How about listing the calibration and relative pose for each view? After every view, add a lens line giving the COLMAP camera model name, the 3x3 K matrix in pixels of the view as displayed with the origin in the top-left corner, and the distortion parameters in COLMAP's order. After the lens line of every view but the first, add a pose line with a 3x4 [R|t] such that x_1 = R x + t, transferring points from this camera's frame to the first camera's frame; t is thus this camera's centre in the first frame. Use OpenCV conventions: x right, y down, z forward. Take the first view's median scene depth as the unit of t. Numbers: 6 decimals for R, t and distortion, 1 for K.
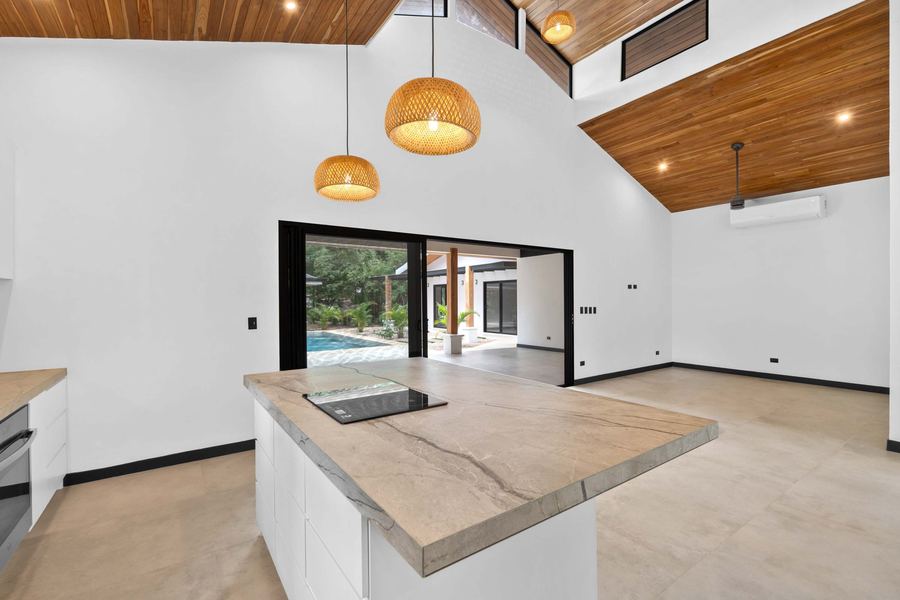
lens RADIAL K [[404.0, 0, 450.0], [0, 404.0, 300.0], [0, 0, 1]] dist [-0.000402, 0.000045]
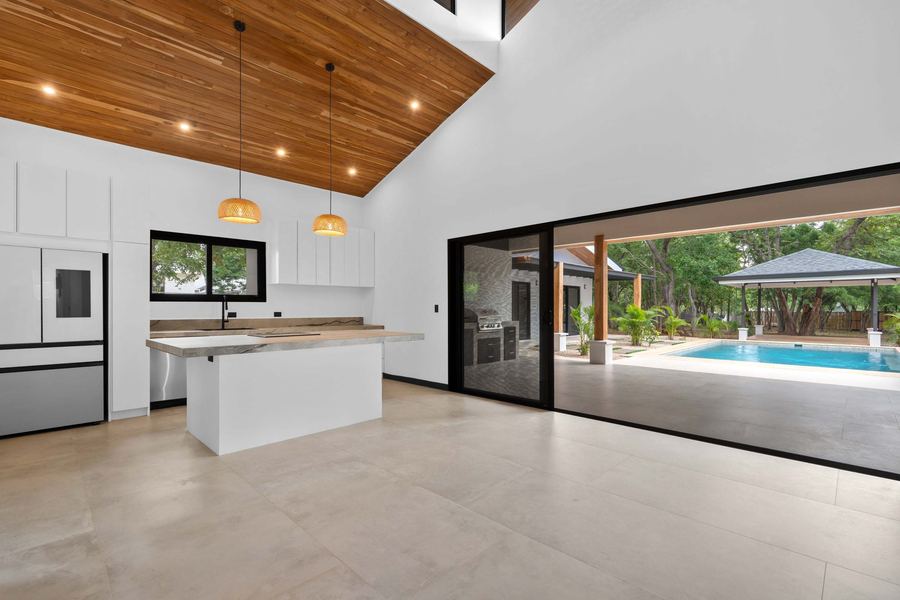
lens RADIAL K [[414.0, 0, 447.3], [0, 414.0, 310.1], [0, 0, 1]] dist [-0.003459, -0.000193]
pose [[0.168652, 0.010410, -0.985621, 1.356573], [-0.000599, 0.999945, 0.010459, 0.056536], [0.985676, -0.001174, 0.168649, 0.944166]]
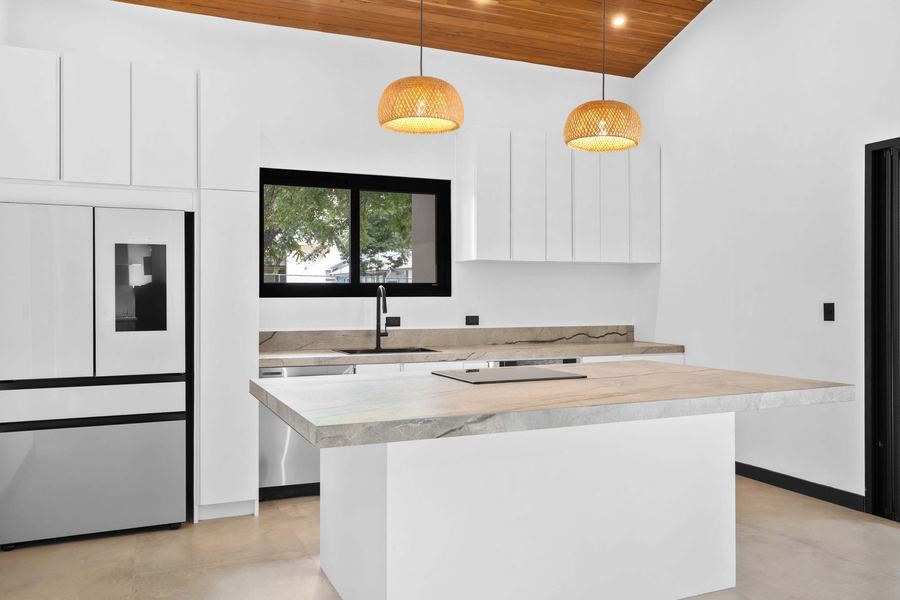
lens RADIAL K [[716.7, 0, 450.0], [0, 716.7, 300.0], [0, 0, 1]] dist [-0.004507, 0.000598]
pose [[-0.203456, 0.010959, -0.979023, 0.967681], [0.003611, 0.999939, 0.010443, 0.028765], [0.979077, -0.001411, -0.203483, 0.772435]]
